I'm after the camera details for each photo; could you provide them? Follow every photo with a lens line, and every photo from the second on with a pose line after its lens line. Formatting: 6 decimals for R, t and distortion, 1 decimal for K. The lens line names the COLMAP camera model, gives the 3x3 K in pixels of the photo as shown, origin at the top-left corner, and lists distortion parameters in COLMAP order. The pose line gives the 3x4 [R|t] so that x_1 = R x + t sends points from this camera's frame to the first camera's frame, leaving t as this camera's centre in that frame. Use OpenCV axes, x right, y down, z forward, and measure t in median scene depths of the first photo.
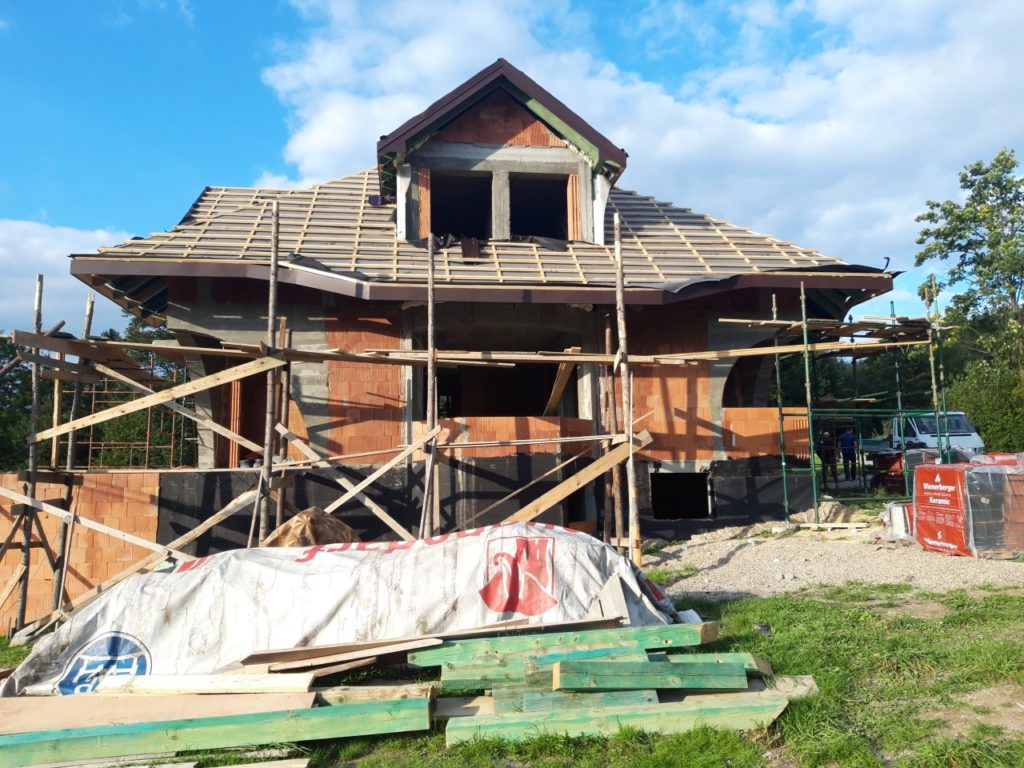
lens RADIAL K [[755.5, 0, 512.0], [0, 755.5, 384.0], [0, 0, 1]] dist [0.043686, -0.124637]
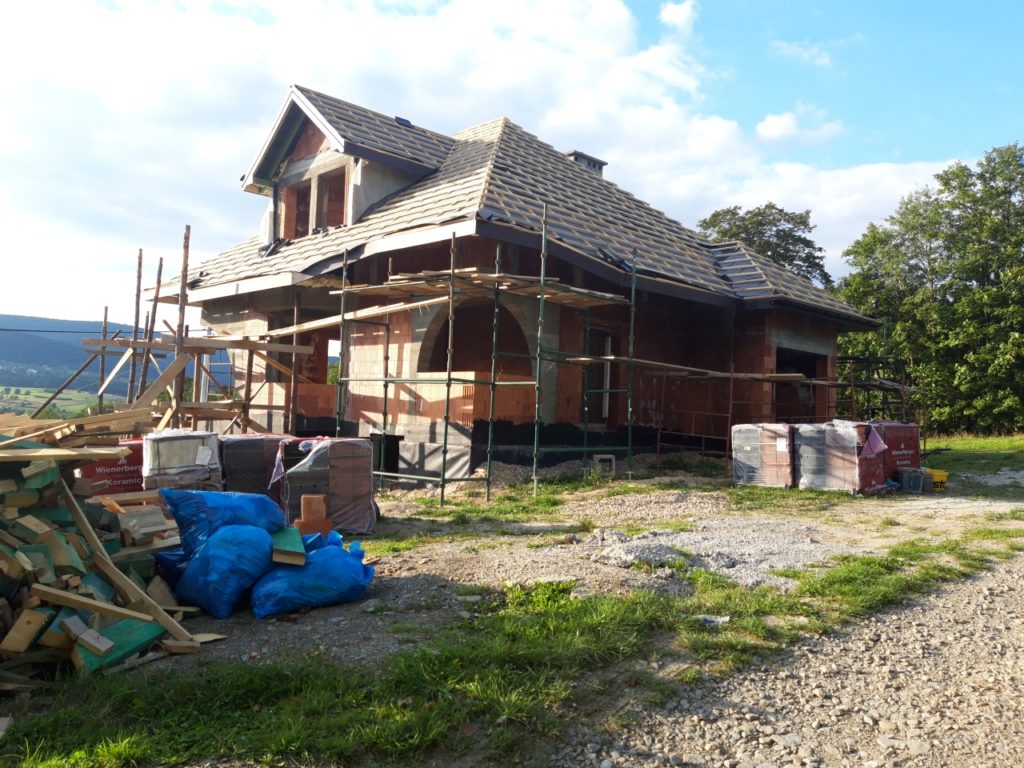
lens RADIAL K [[755.5, 0, 512.0], [0, 755.5, 384.0], [0, 0, 1]] dist [0.043686, -0.124637]
pose [[0.618759, 0.012561, -0.785480, 1.142178], [0.052219, 0.997003, 0.057078, -0.004026], [0.783843, -0.076334, 0.616249, 0.483469]]
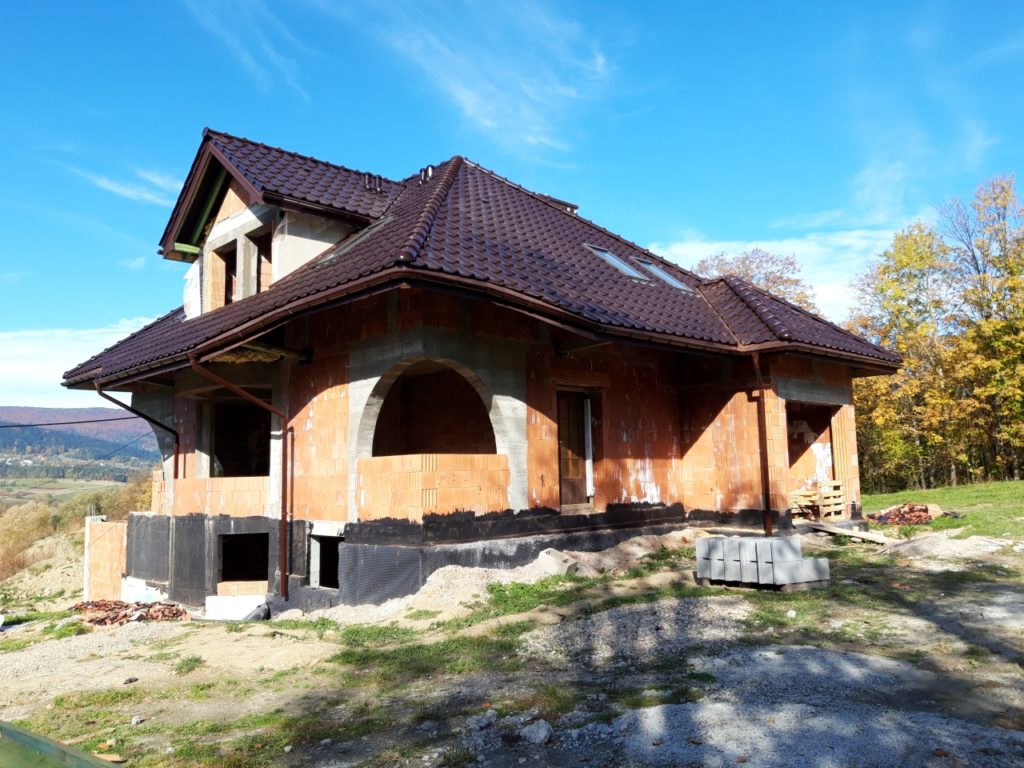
lens RADIAL K [[755.5, 0, 512.0], [0, 755.5, 384.0], [0, 0, 1]] dist [0.043686, -0.124637]
pose [[0.617997, -0.088658, -0.781166, 1.034230], [0.113680, 0.993256, -0.022794, -0.010657], [0.777918, -0.074716, 0.623907, 0.626437]]
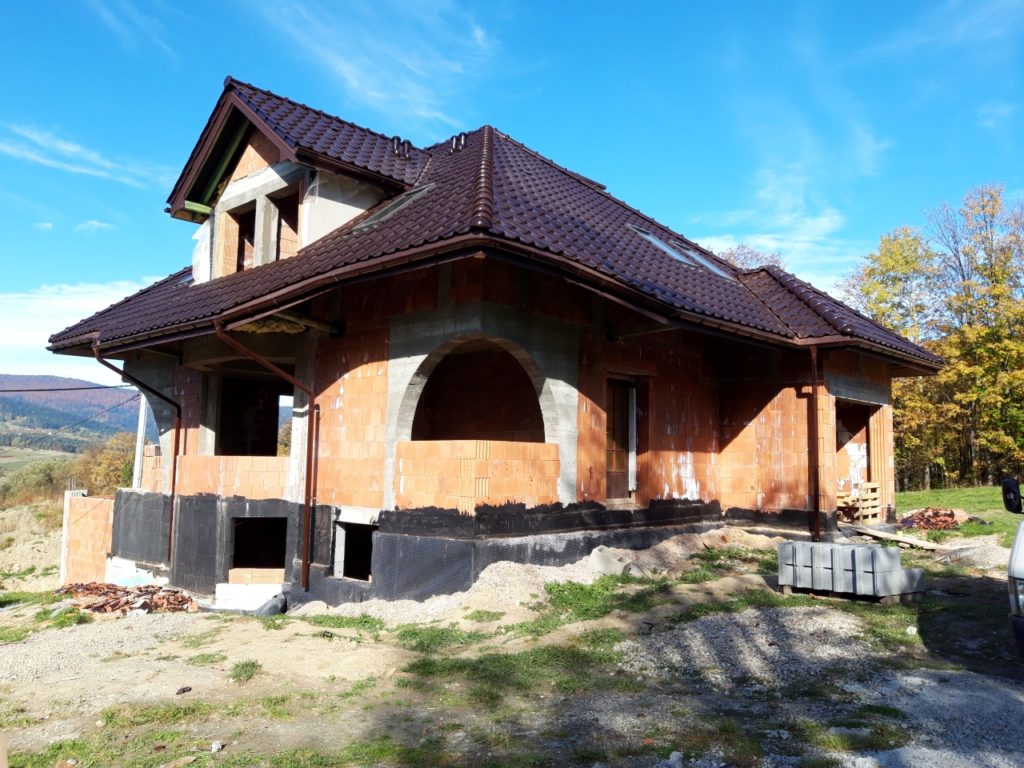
lens RADIAL K [[755.5, 0, 512.0], [0, 755.5, 384.0], [0, 0, 1]] dist [0.043686, -0.124637]
pose [[0.658126, -0.047731, -0.751393, 0.931069], [0.071733, 0.997424, -0.000531, -0.017273], [0.749483, -0.053550, 0.659855, 0.591098]]
